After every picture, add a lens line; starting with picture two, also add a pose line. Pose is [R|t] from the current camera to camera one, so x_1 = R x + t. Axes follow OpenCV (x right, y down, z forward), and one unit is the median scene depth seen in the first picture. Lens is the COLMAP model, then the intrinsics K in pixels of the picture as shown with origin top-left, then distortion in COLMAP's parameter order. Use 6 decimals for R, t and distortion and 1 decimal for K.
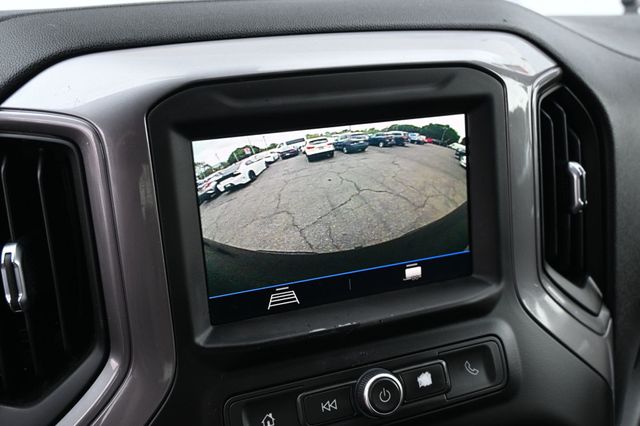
lens RADIAL K [[674.5, 0, 320.2], [0, 674.5, 212.6], [0, 0, 1]] dist [0.005723, 0.000000]
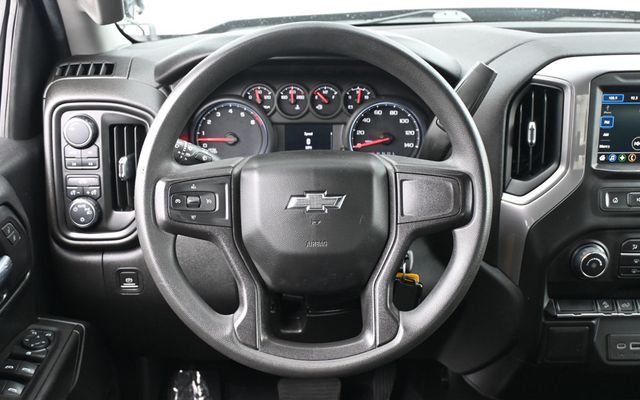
lens RADIAL K [[690.1, 0, 320.2], [0, 690.1, 199.7], [0, 0, 1]] dist [0.000621, 0.000000]
pose [[0.938645, 0.135736, -0.317051, -0.309329], [-0.132389, 0.990675, 0.032184, 0.380313], [0.318463, 0.011765, 0.947862, -1.983400]]
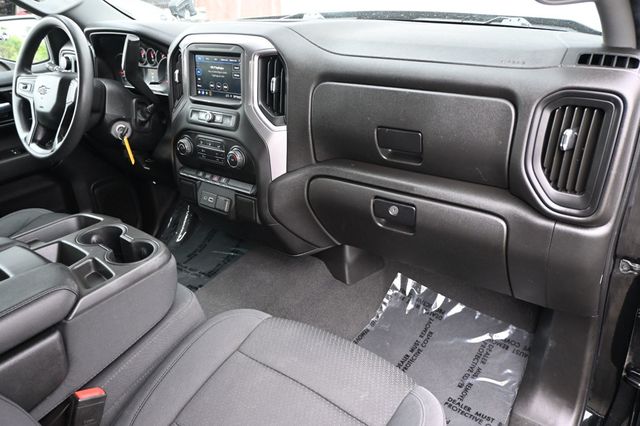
lens RADIAL K [[464.0, 0, 320.4], [0, 464.0, 210.9], [0, 0, 1]] dist [0.008277, 0.002800]
pose [[0.522504, 0.358821, -0.773458, 3.339564], [-0.248745, 0.931824, 0.264252, -0.166366], [0.815546, 0.054321, 0.576137, -0.171692]]
